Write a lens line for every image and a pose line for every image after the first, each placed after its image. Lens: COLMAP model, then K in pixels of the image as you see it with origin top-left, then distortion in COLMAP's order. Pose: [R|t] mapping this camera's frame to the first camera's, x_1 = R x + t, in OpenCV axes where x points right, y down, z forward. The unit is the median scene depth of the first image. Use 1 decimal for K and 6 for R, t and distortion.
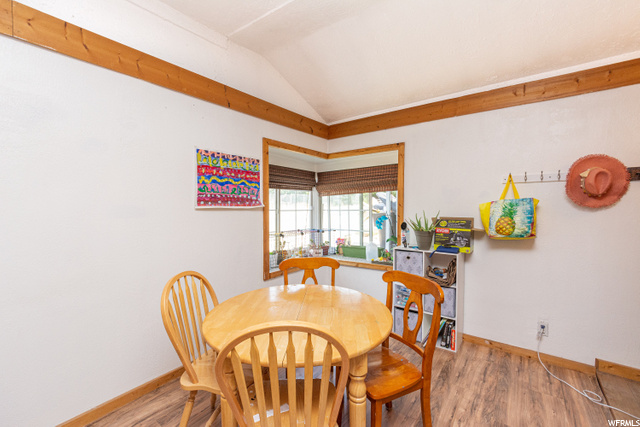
lens RADIAL K [[289.8, 0, 320.7], [0, 289.8, 211.9], [0, 0, 1]] dist [0.000692, -0.000080]
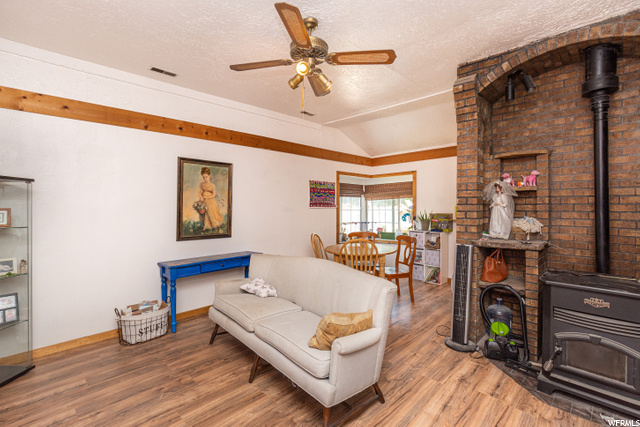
lens RADIAL K [[289.8, 0, 319.1], [0, 289.8, 213.5], [0, 0, 1]] dist [0.000692, -0.000080]
pose [[0.988566, 0.001222, -0.150782, -0.024615], [-0.000875, 0.999997, 0.002364, 0.015591], [0.150784, -0.002205, 0.988564, -0.789992]]
